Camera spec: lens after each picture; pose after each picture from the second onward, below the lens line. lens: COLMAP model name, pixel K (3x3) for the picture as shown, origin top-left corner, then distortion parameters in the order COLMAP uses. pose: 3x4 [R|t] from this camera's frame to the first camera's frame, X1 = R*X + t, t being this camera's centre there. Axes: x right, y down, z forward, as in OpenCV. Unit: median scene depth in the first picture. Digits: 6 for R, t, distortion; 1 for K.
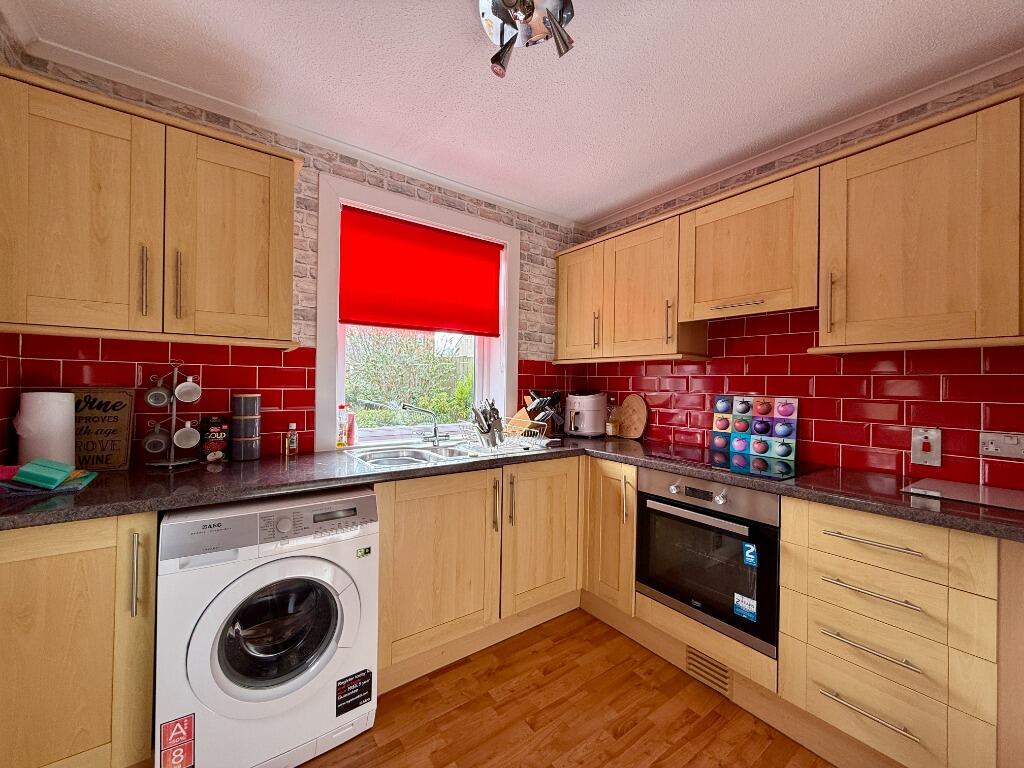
lens RADIAL K [[413.8, 0, 512.2], [0, 413.8, 381.7], [0, 0, 1]] dist [0.006069, 0.000496]
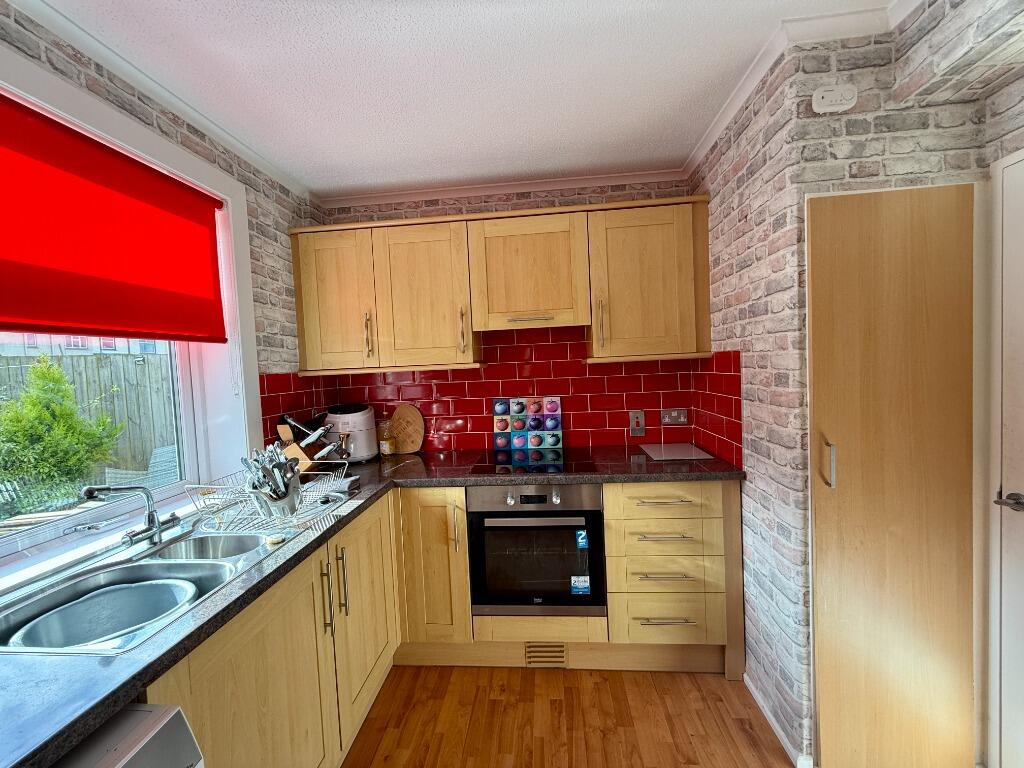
lens RADIAL K [[413.8, 0, 512.2], [0, 413.8, 381.7], [0, 0, 1]] dist [0.006069, 0.000496]
pose [[0.659419, -0.077495, 0.747771, -0.293264], [0.053061, 0.996990, 0.056531, -0.075542], [-0.749901, 0.002400, 0.661546, 0.282963]]
